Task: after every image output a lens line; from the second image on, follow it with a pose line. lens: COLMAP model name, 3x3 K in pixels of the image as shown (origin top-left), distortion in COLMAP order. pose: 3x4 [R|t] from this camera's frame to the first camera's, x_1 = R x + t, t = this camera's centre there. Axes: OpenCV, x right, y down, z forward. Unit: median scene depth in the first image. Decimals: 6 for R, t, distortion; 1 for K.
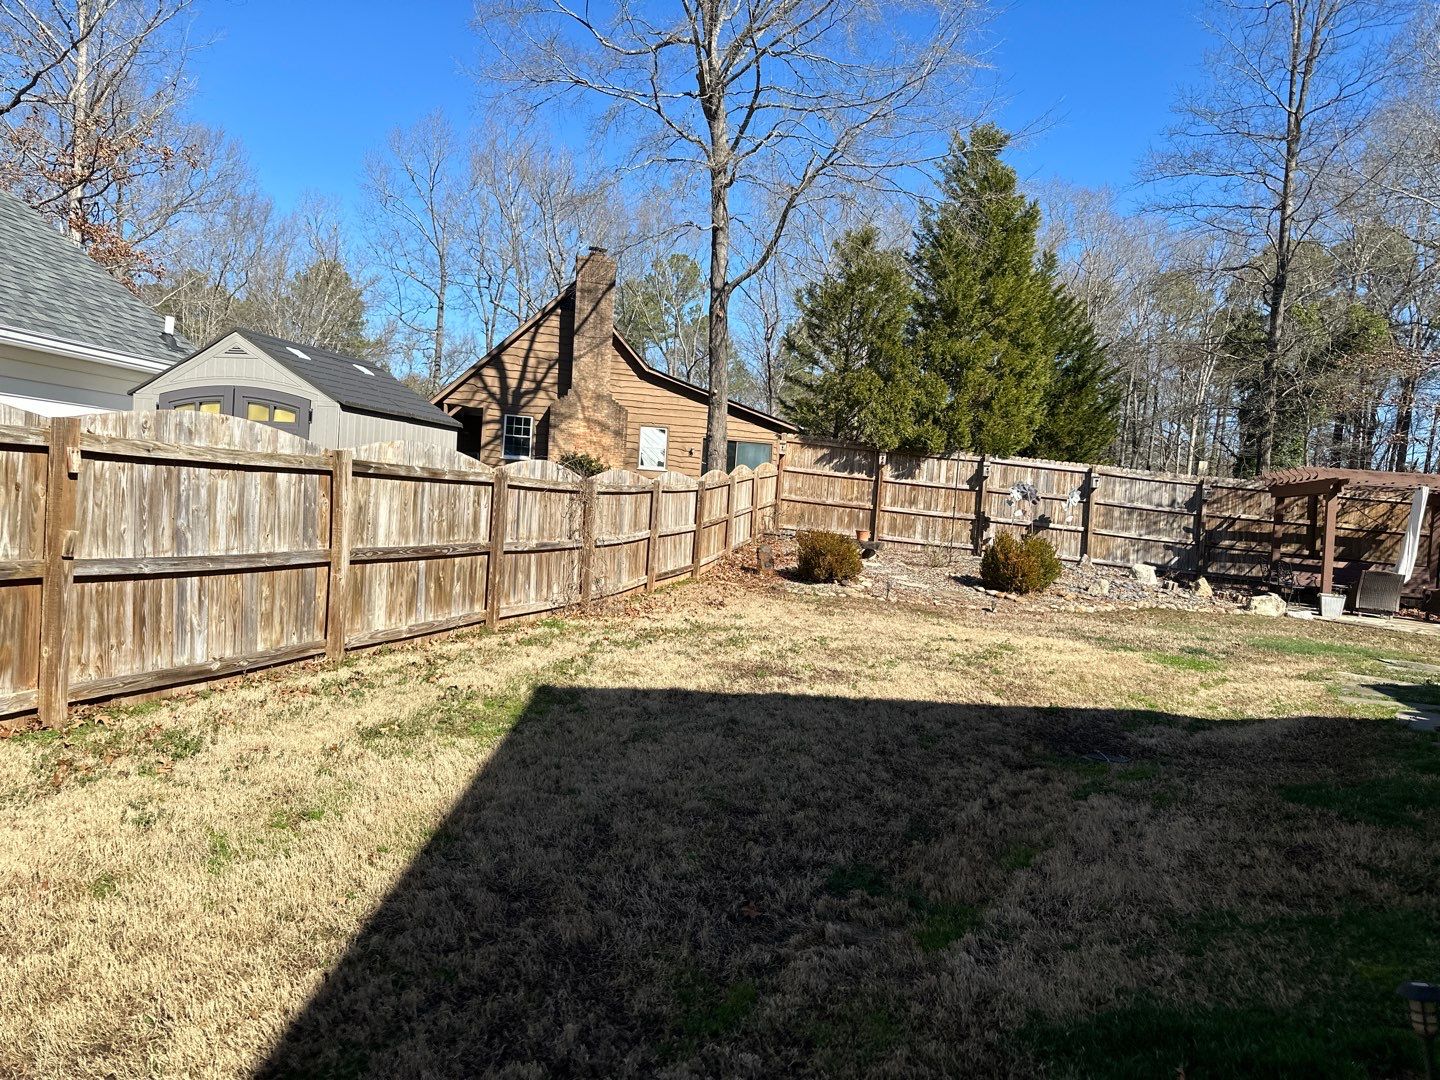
lens RADIAL K [[1065.8, 0, 736.0], [0, 1065.8, 536.0], [0, 0, 1]] dist [0.062844, -0.035396]
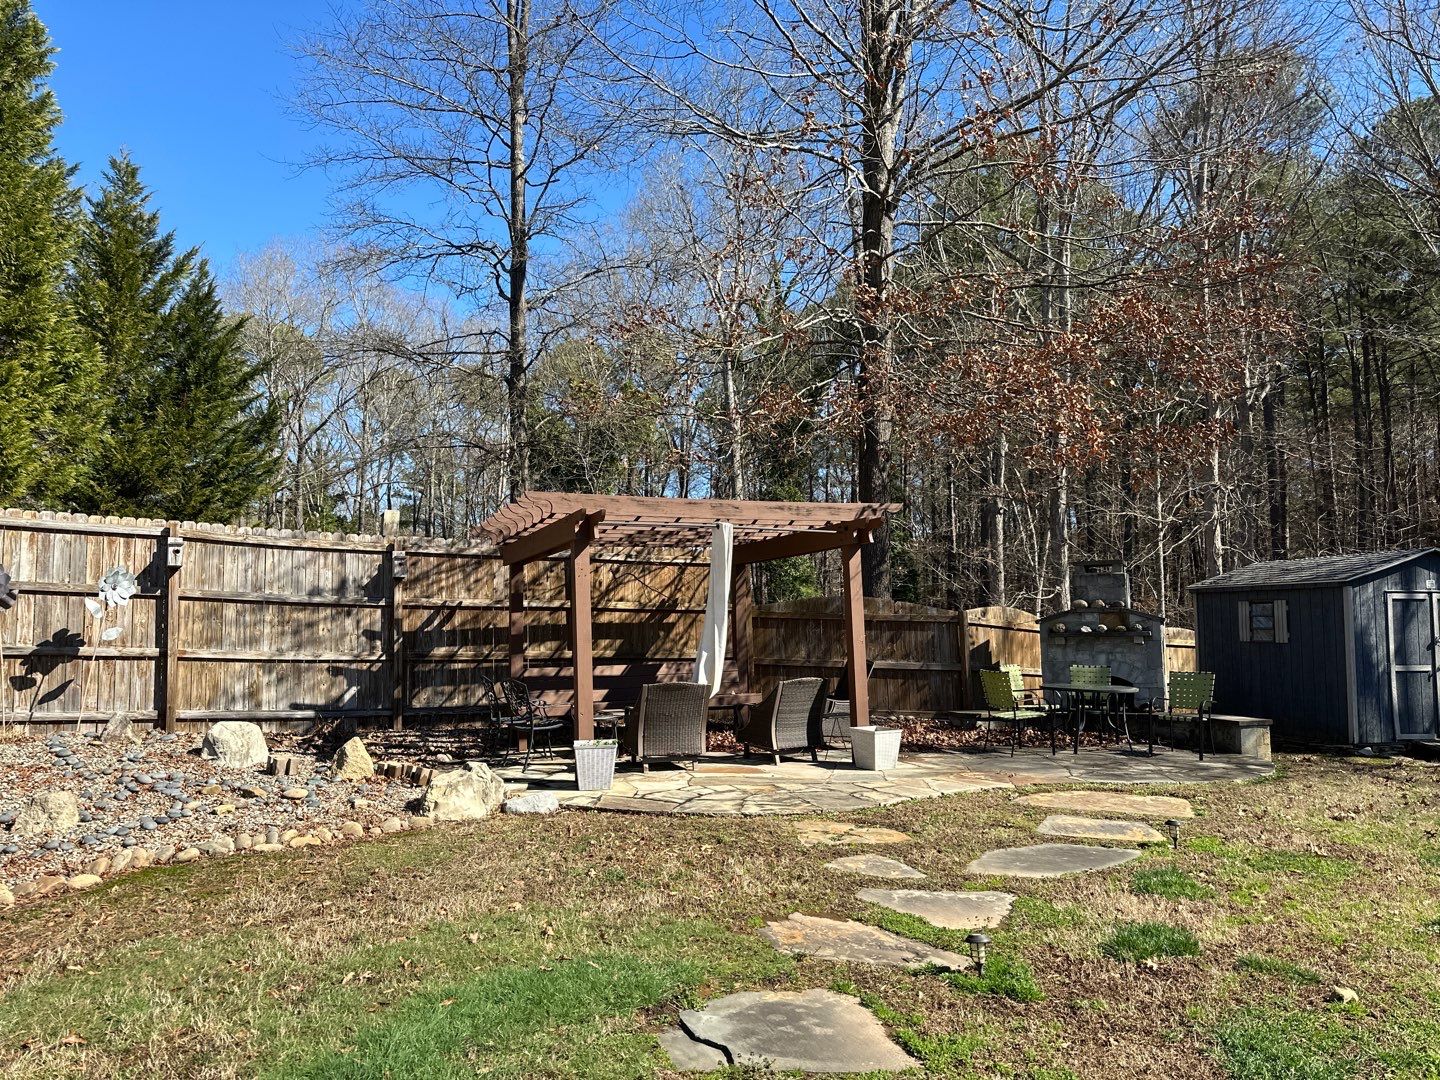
lens RADIAL K [[1065.8, 0, 736.0], [0, 1065.8, 536.0], [0, 0, 1]] dist [0.062844, -0.035396]
pose [[0.827427, -0.037091, 0.560347, 0.265984], [0.091455, 0.993396, -0.069289, -0.000457], [-0.554076, 0.108578, 0.825355, 0.437652]]
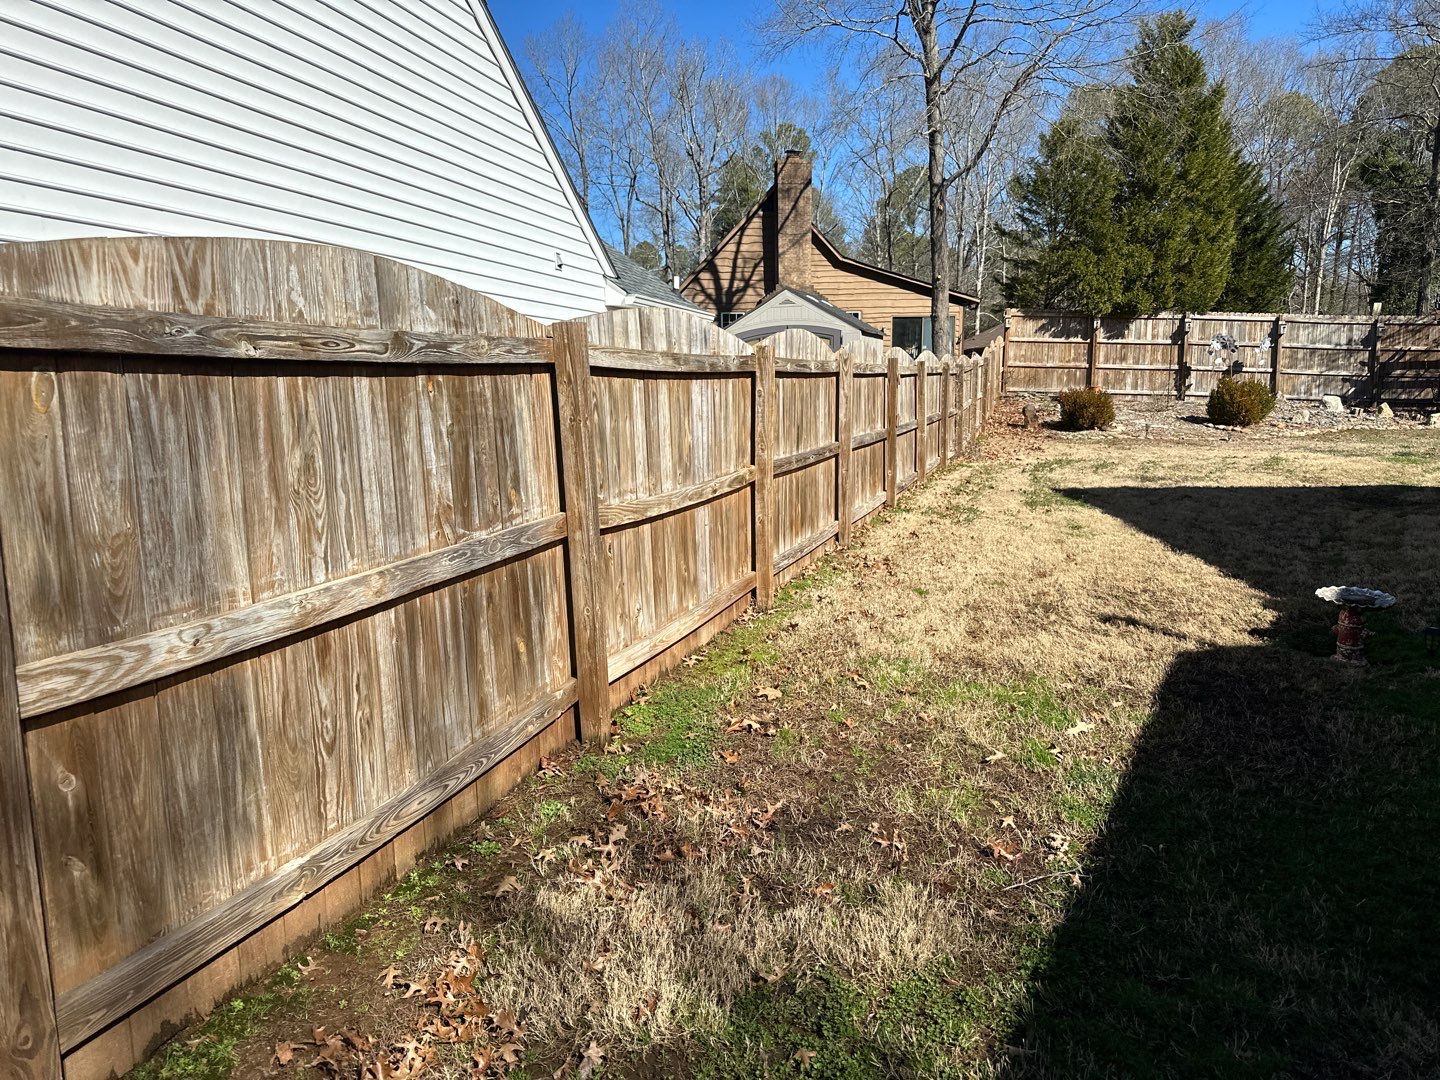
lens RADIAL K [[1062.5, 0, 721.8], [0, 1062.5, 592.9], [0, 0, 1]] dist [-0.040444, 0.009878]
pose [[0.992279, -0.068567, -0.103349, -0.171190], [0.084758, 0.983233, 0.161456, -0.003402], [0.090546, -0.168969, 0.981453, -0.222513]]
